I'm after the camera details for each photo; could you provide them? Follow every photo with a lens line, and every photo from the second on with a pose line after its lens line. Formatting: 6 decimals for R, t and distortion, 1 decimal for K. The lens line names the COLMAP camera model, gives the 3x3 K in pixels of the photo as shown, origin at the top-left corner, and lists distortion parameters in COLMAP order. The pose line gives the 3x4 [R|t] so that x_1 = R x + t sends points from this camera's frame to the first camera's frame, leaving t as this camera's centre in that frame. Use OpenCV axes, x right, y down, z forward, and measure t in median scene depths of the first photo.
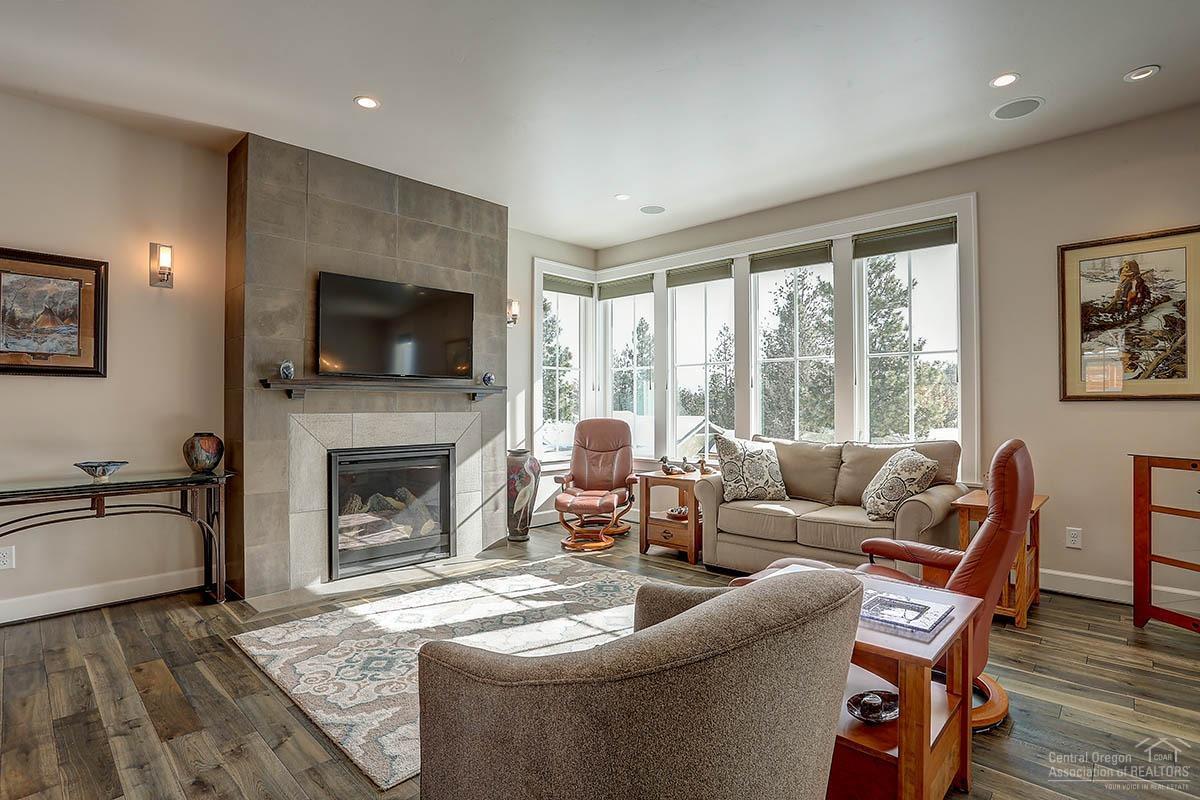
lens RADIAL K [[584.7, 0, 606.8], [0, 584.7, 401.7], [0, 0, 1]] dist [-0.077953, 0.032502]
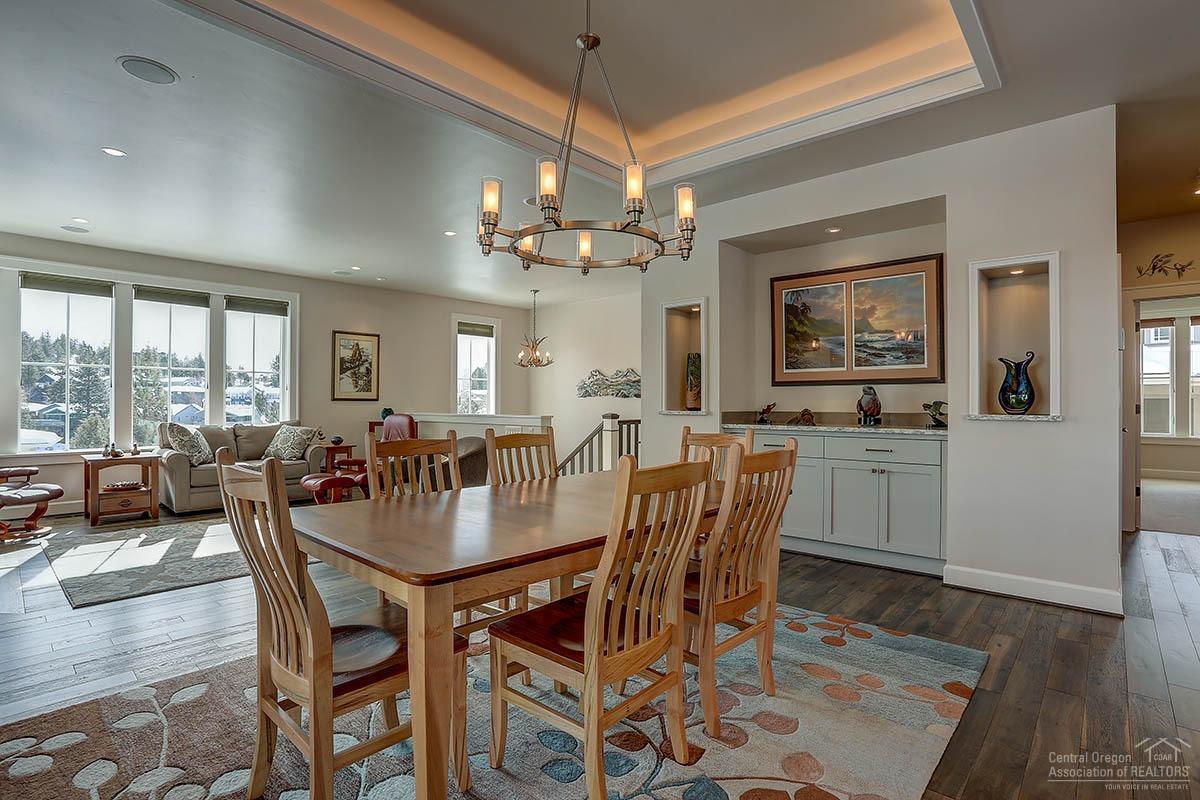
lens RADIAL K [[584.7, 0, 606.8], [0, 584.7, 401.7], [0, 0, 1]] dist [-0.077953, 0.032502]
pose [[-0.024157, 0.004124, 0.999700, -1.490006], [-0.009924, 0.999941, -0.004365, 0.002219], [-0.999659, -0.010026, -0.024114, -0.021336]]
